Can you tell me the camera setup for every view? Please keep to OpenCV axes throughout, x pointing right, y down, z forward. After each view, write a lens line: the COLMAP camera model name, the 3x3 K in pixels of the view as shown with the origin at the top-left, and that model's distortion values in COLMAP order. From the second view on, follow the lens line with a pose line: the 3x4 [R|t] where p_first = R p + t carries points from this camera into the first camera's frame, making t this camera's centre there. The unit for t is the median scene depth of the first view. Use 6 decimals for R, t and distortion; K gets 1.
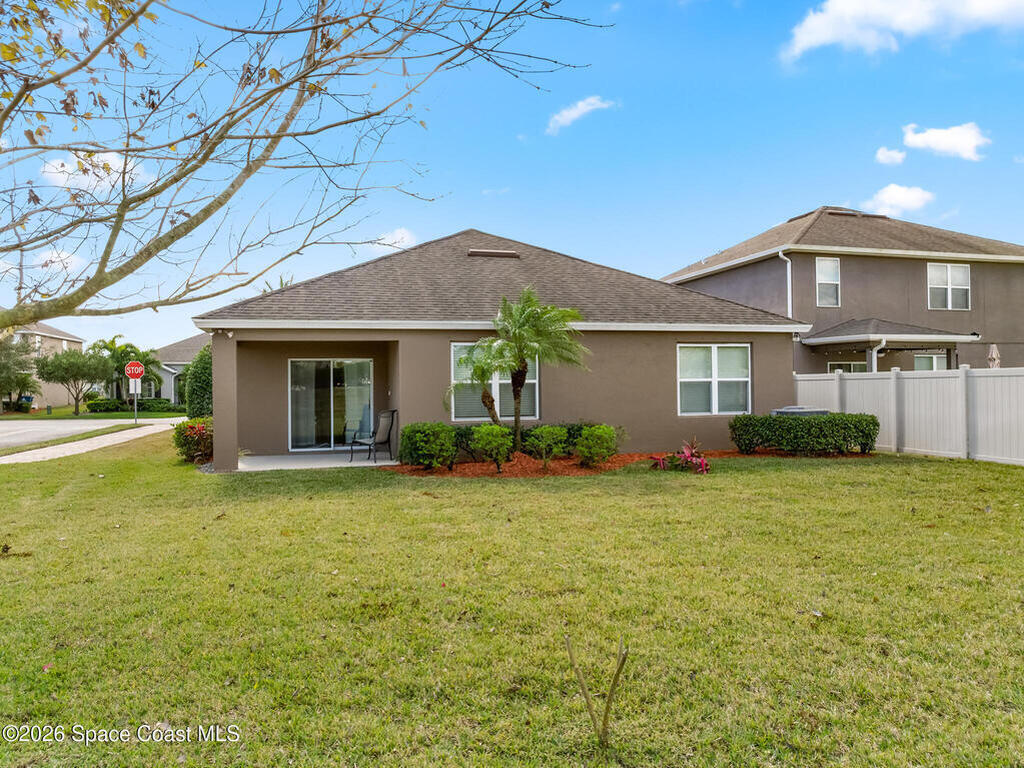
lens RADIAL K [[721.4, 0, 512.0], [0, 721.4, 384.0], [0, 0, 1]] dist [-0.041174, 0.000062]
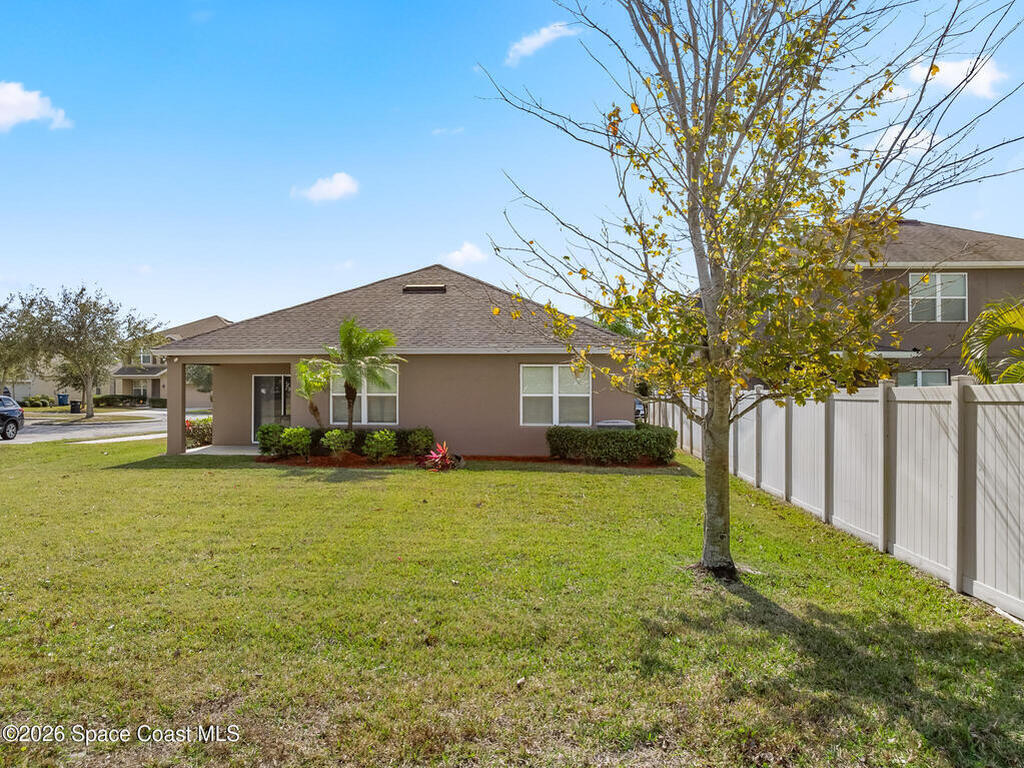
lens RADIAL K [[721.4, 0, 512.0], [0, 721.4, 384.0], [0, 0, 1]] dist [-0.041174, 0.000062]
pose [[0.942252, 0.009985, -0.334756, 0.609063], [-0.011950, 0.999921, -0.003810, -0.018840], [0.334692, 0.007590, 0.942297, -0.111786]]
